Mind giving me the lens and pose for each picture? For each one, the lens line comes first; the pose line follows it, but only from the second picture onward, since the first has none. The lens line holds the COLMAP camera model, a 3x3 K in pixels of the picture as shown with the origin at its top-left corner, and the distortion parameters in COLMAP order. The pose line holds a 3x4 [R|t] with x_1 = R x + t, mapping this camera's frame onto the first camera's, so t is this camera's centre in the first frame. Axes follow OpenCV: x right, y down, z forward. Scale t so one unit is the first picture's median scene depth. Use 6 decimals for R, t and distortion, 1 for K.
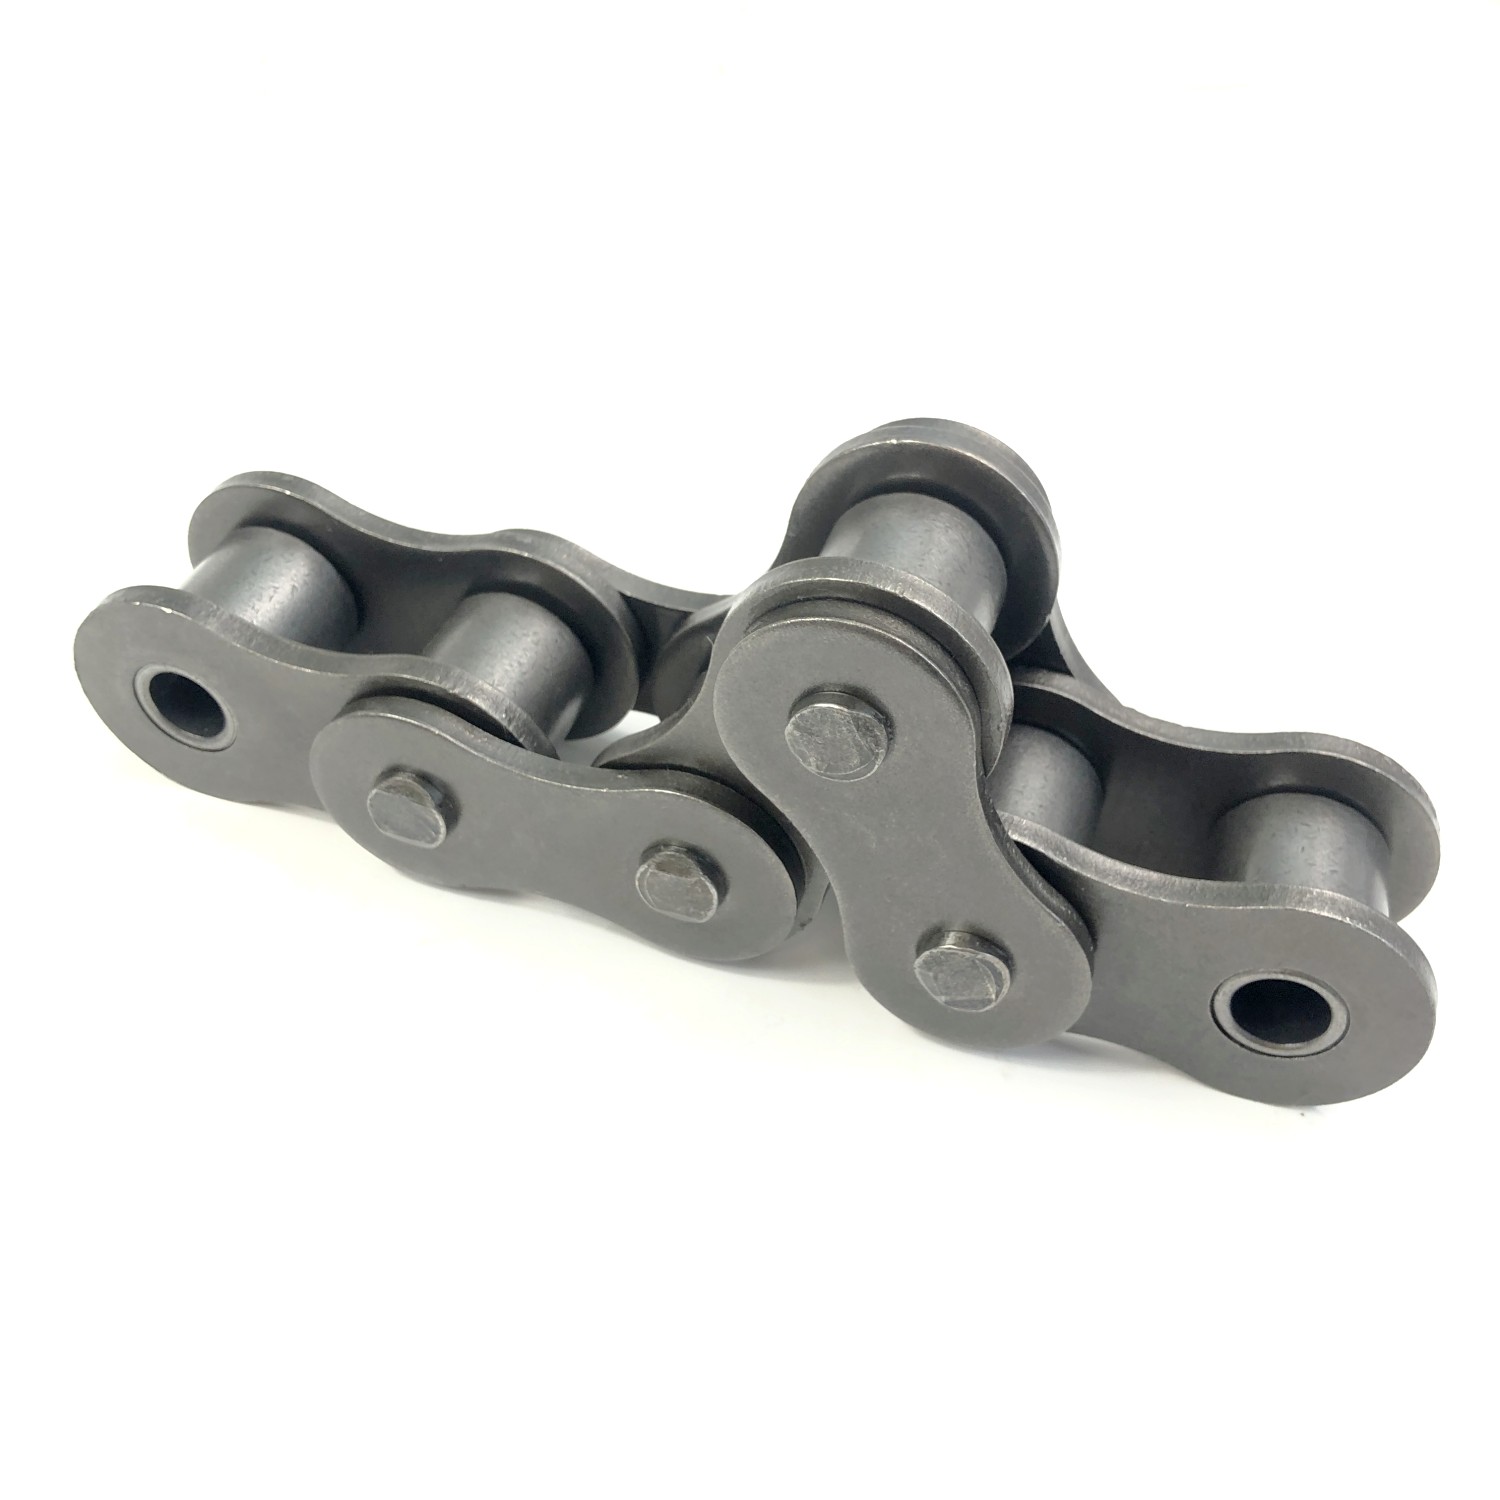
lens RADIAL K [[1689.7, 0, 750.0], [0, 1689.7, 750.0], [0, 0, 1]] dist [0.008502, -0.001576]
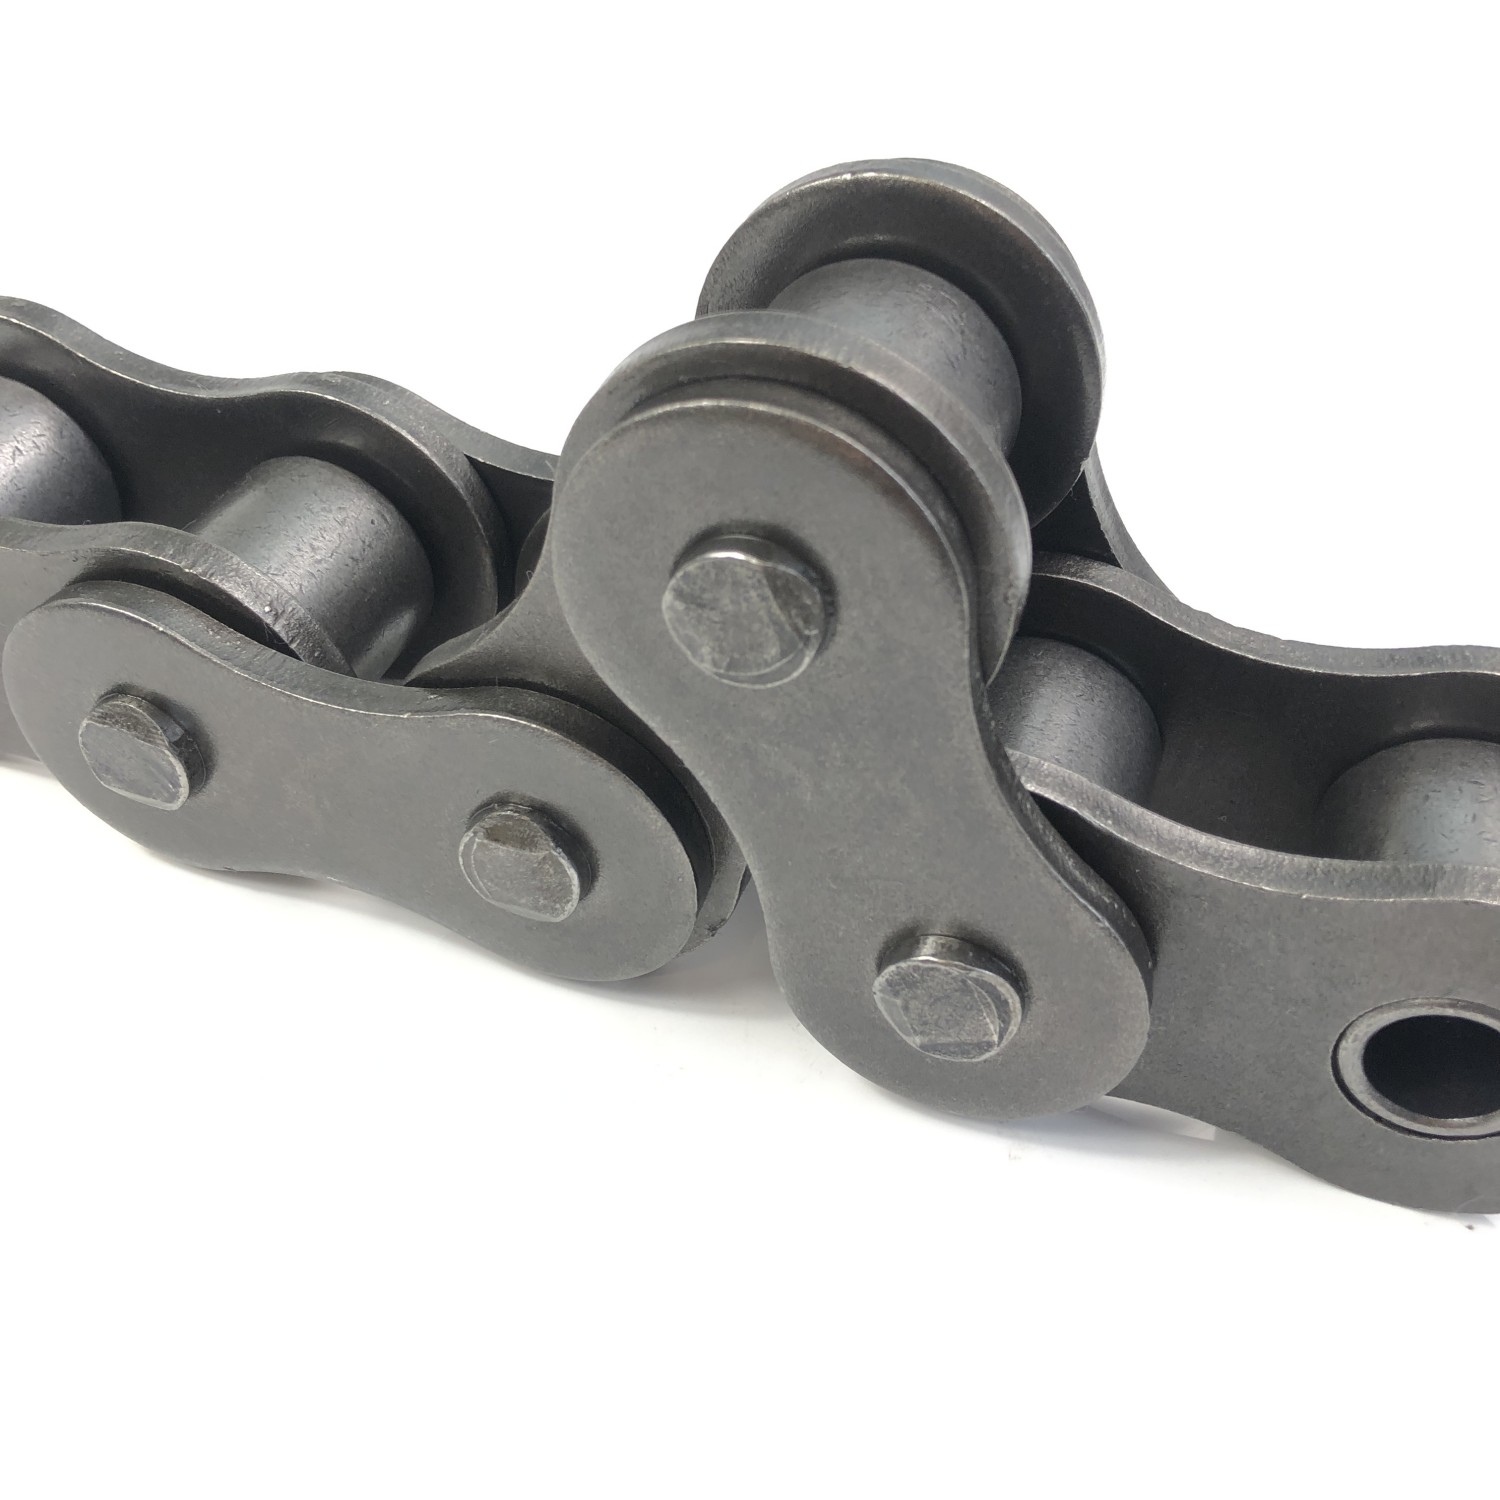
lens RADIAL K [[1783.1, 0, 699.6], [0, 1783.1, 753.8], [0, 0, 1]] dist [-0.003941, -0.058634]
pose [[0.999576, 0.011030, -0.026930, 0.048006], [-0.011538, 0.999757, -0.018800, 0.051119], [0.026717, 0.019103, 0.999461, 0.312701]]
